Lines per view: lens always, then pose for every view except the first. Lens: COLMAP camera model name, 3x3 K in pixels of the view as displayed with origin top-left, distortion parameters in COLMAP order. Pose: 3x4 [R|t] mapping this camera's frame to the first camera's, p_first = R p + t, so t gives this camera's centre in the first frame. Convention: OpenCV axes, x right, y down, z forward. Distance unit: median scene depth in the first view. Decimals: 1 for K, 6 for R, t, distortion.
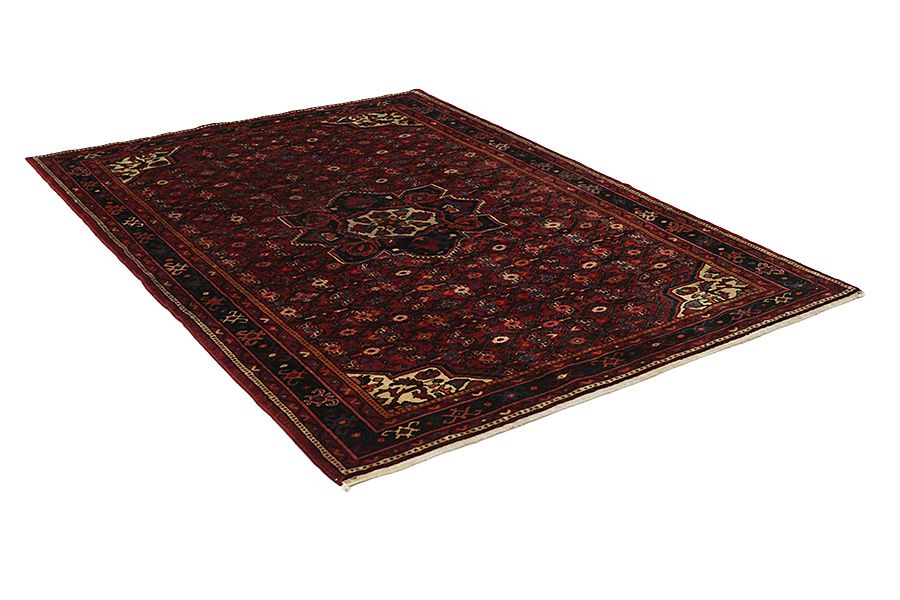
lens RADIAL K [[1149.6, 0, 449.6], [0, 1149.6, 300.3], [0, 0, 1]] dist [-0.023212, 0.000000]
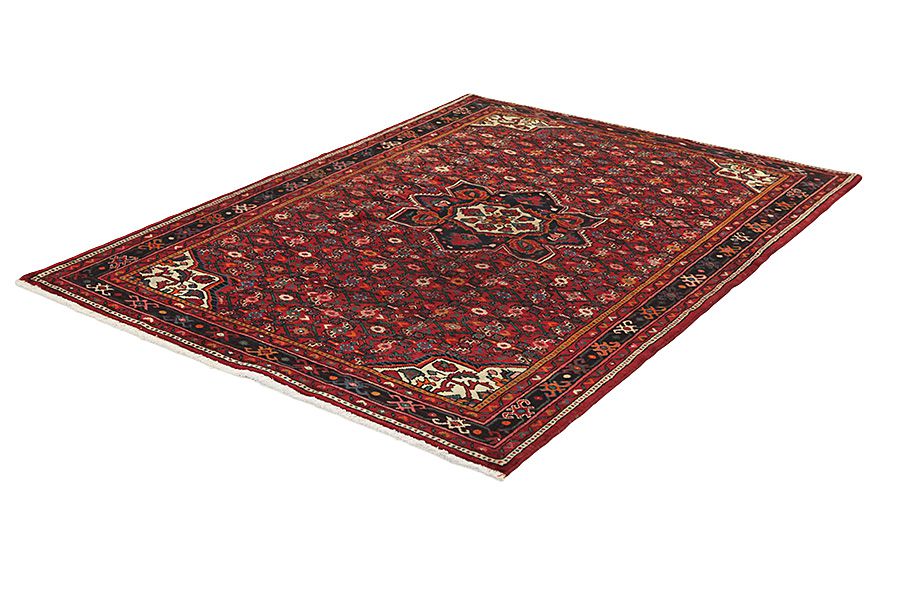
lens RADIAL K [[1149.6, 0, 449.6], [0, 1149.6, 300.0], [0, 0, 1]] dist [-0.023212, 0.000000]
pose [[-0.330838, -0.450634, 0.829141, -0.912744], [0.415474, 0.719328, 0.556730, -0.600989], [-0.847306, 0.528674, -0.050754, 1.116421]]
